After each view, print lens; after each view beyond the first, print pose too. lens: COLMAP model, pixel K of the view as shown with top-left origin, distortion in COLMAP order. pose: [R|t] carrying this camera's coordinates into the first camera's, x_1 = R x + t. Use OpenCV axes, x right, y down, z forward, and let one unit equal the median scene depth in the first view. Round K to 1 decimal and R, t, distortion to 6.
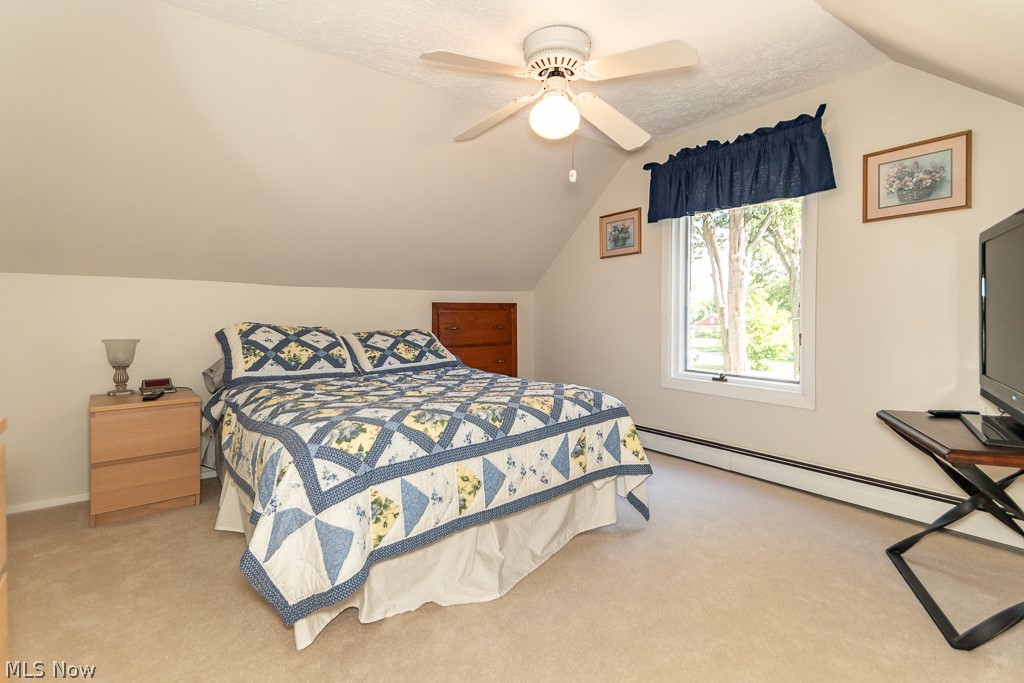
lens RADIAL K [[475.4, 0, 512.2], [0, 475.4, 333.6], [0, 0, 1]] dist [0.055055, -0.000966]
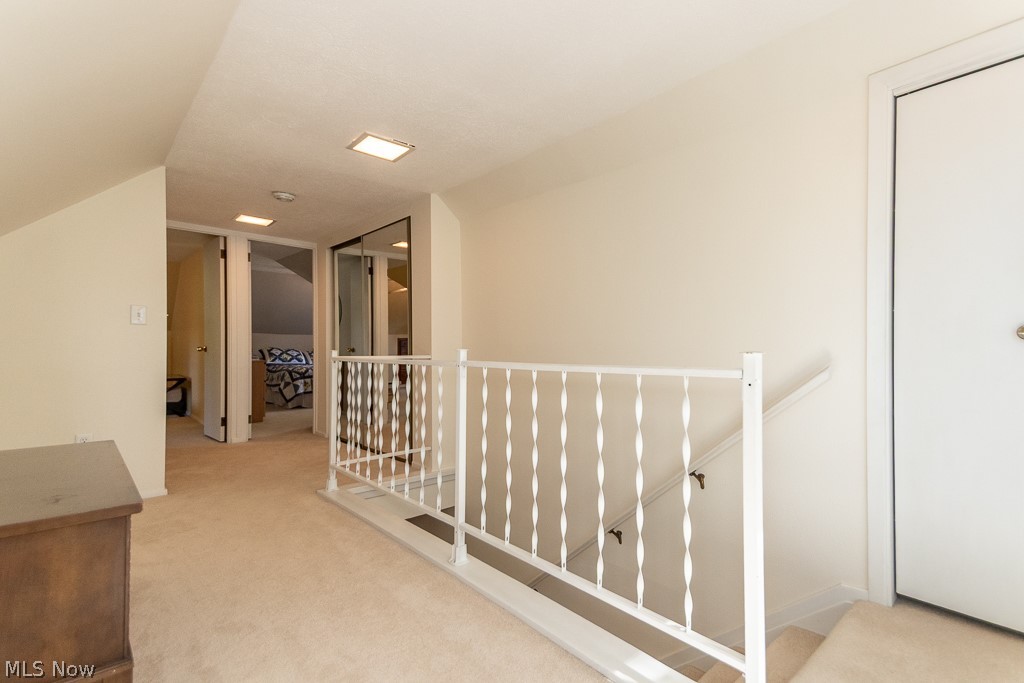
lens RADIAL K [[475.4, 0, 512.1], [0, 475.4, 346.1], [0, 0, 1]] dist [0.055055, -0.000966]
pose [[0.999134, 0.001731, 0.041571, 0.884541], [-0.000183, 0.999308, -0.037200, 0.088416], [-0.041606, 0.037160, 0.998443, -2.178040]]
